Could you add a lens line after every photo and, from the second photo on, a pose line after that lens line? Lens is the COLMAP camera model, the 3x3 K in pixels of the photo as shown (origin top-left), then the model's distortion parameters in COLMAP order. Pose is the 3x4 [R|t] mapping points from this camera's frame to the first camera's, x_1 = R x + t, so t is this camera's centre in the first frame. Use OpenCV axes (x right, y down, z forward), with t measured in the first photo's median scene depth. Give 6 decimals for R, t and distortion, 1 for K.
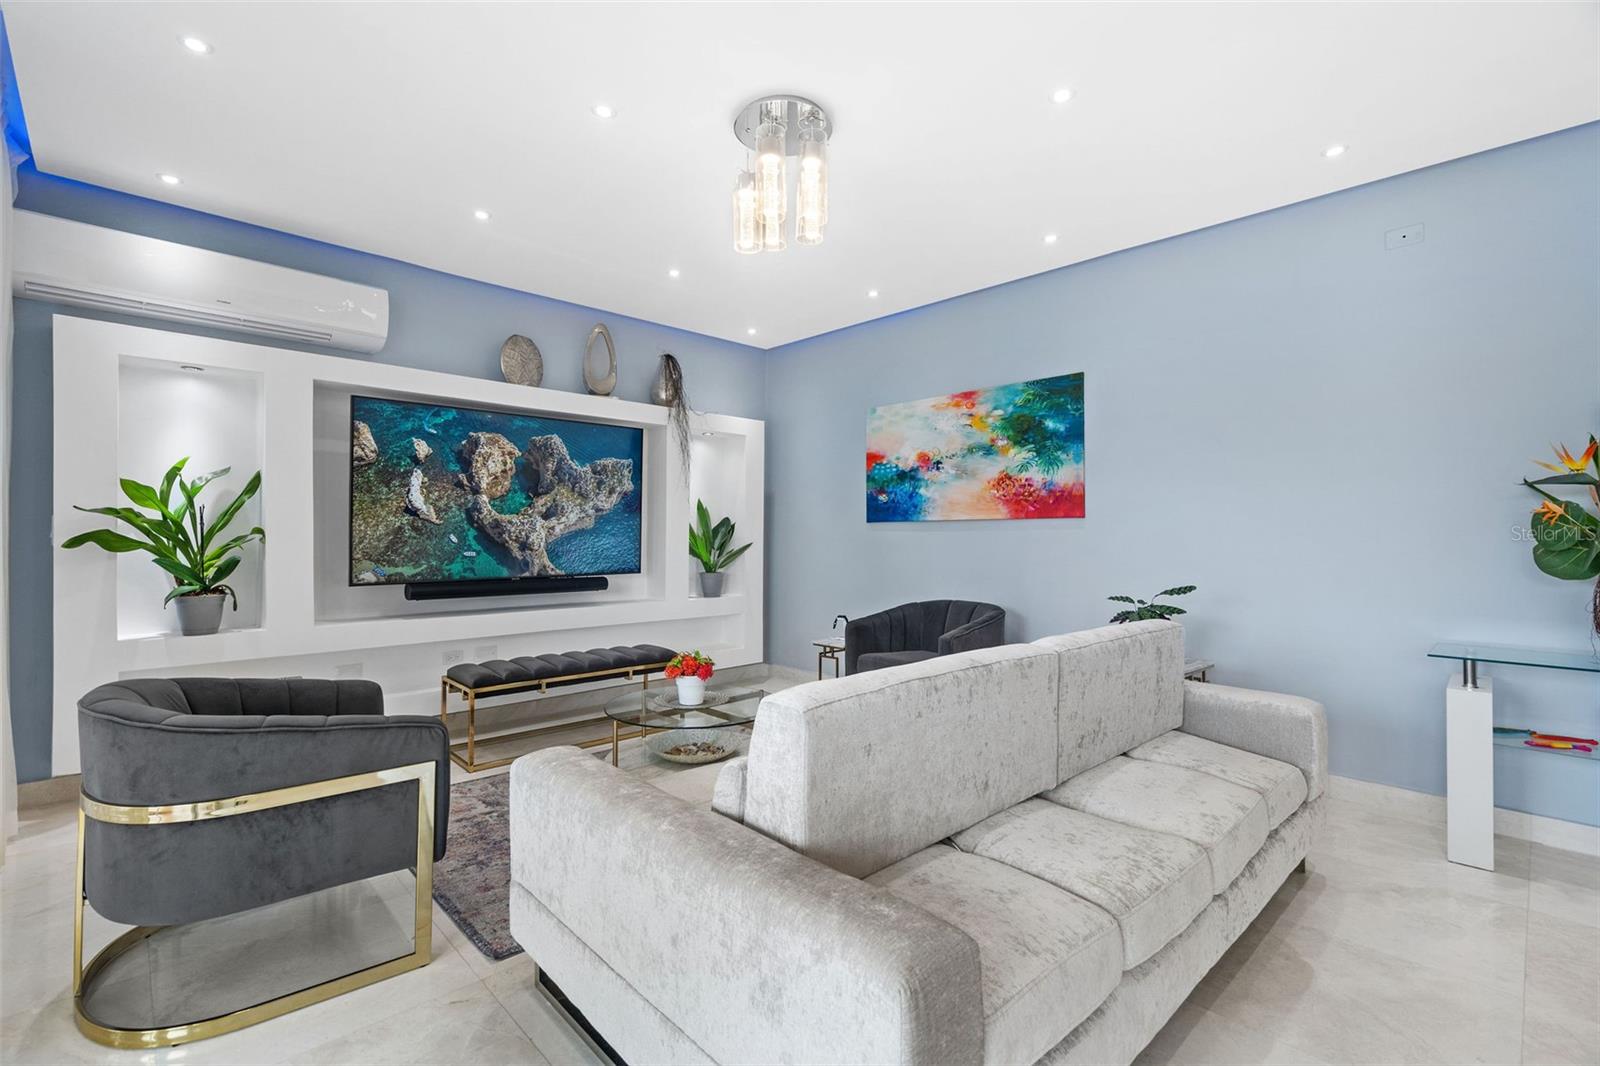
lens RADIAL K [[725.2, 0, 806.0], [0, 725.2, 533.6], [0, 0, 1]] dist [0.001818, 0.001128]
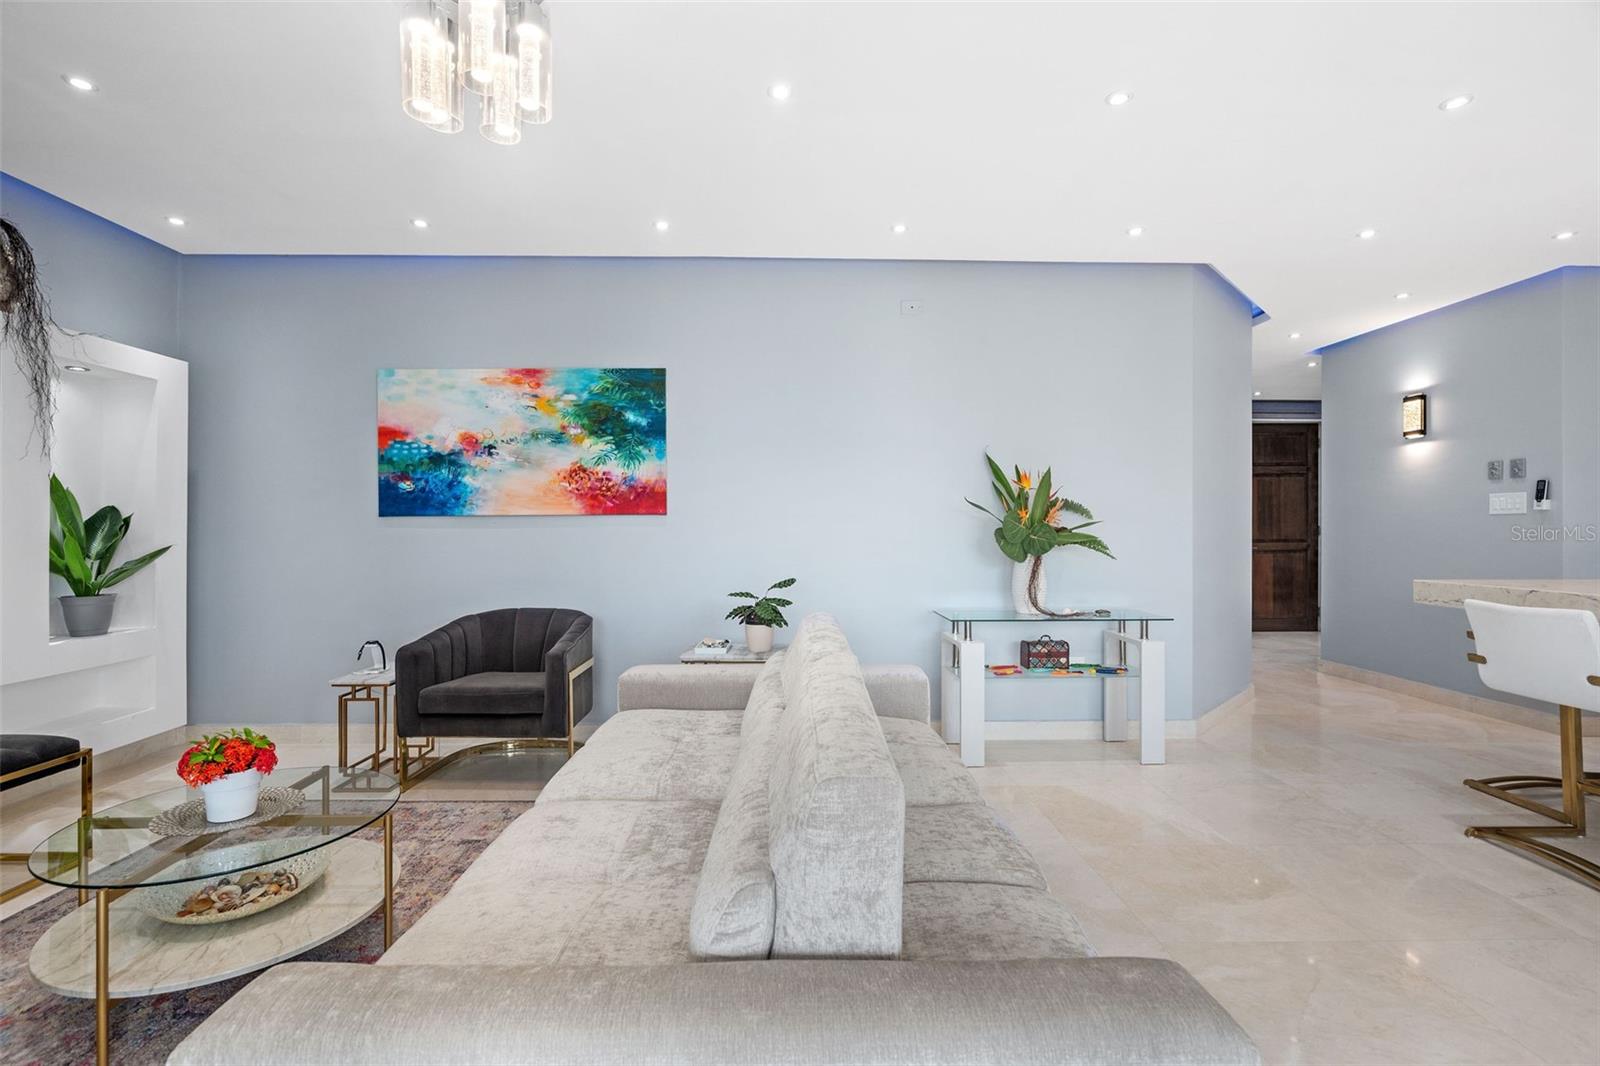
lens RADIAL K [[724.1, 0, 791.1], [0, 724.1, 528.6], [0, 0, 1]] dist [0.002033, 0.000851]
pose [[0.684218, -0.003436, 0.729269, -0.202499], [0.000706, 0.999992, 0.004049, -0.006240], [-0.729277, -0.002255, 0.684215, 0.175926]]
